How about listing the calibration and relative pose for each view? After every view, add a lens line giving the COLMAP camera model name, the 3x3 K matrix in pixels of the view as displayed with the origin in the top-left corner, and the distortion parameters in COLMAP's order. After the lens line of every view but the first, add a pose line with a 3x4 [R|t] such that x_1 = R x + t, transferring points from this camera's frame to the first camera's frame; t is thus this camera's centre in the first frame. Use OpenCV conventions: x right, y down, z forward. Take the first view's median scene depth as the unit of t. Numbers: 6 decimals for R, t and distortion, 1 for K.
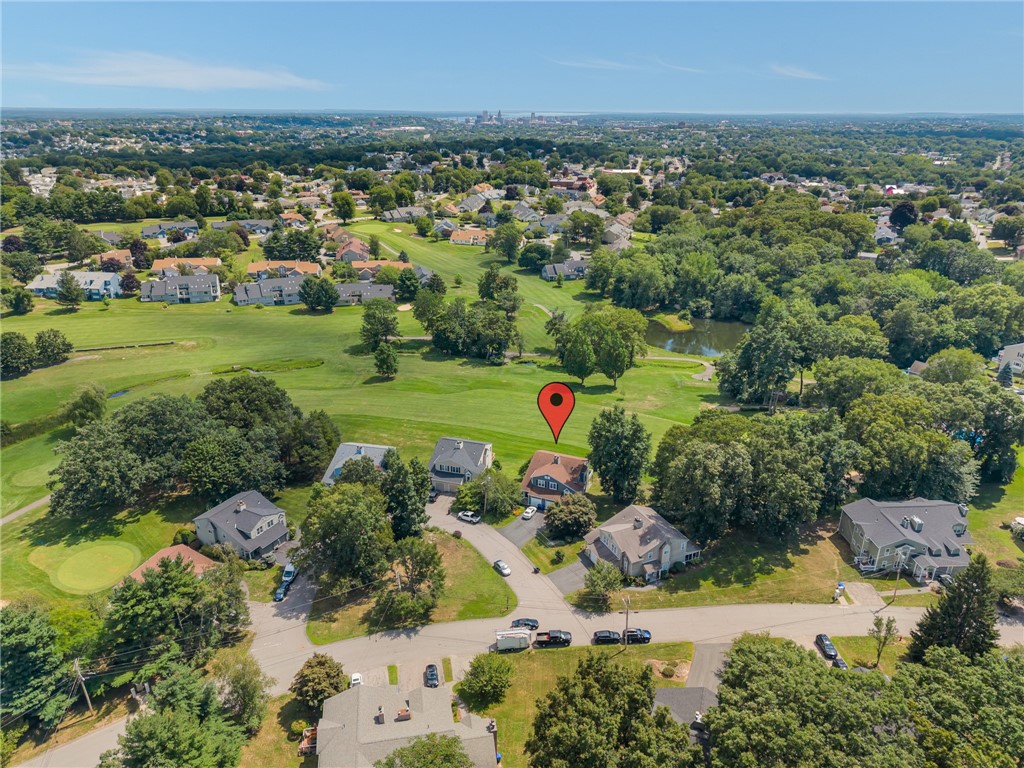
lens RADIAL K [[668.6, 0, 512.3], [0, 668.6, 411.6], [0, 0, 1]] dist [0.061399, 0.000482]
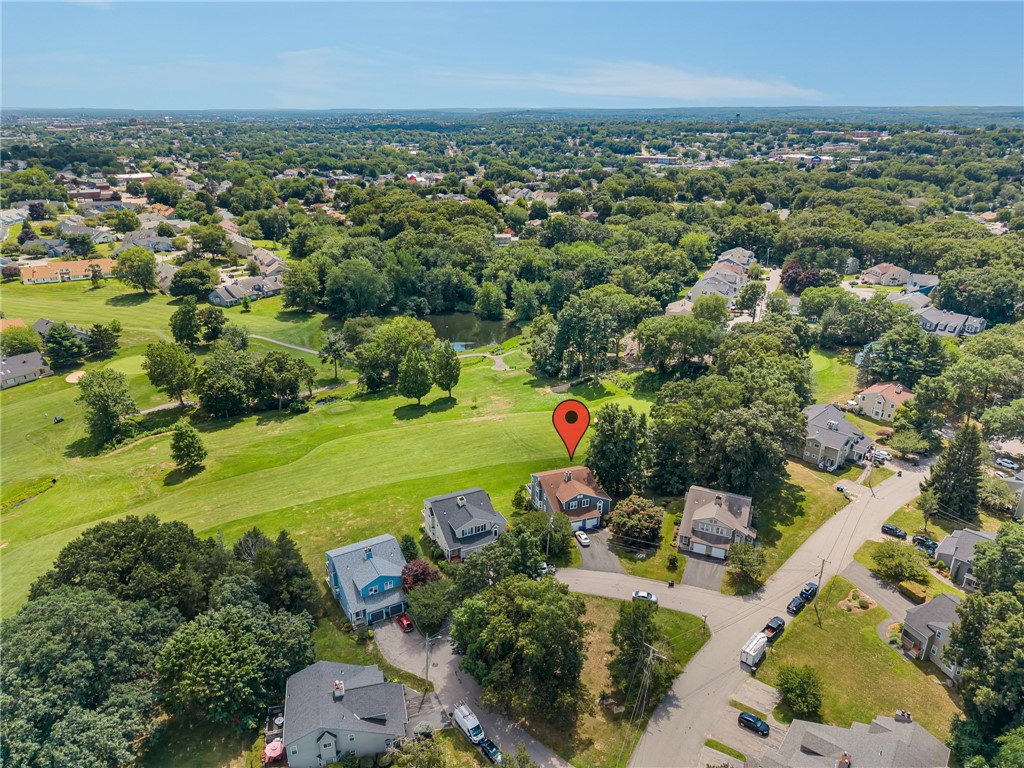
lens RADIAL K [[685.3, 0, 512.0], [0, 685.3, 384.0], [0, 0, 1]] dist [0.029239, -0.029251]
pose [[0.746106, -0.249266, 0.617408, -0.376629], [0.271683, 0.960546, 0.059486, -0.089562], [-0.607876, 0.123357, 0.784391, 0.184991]]
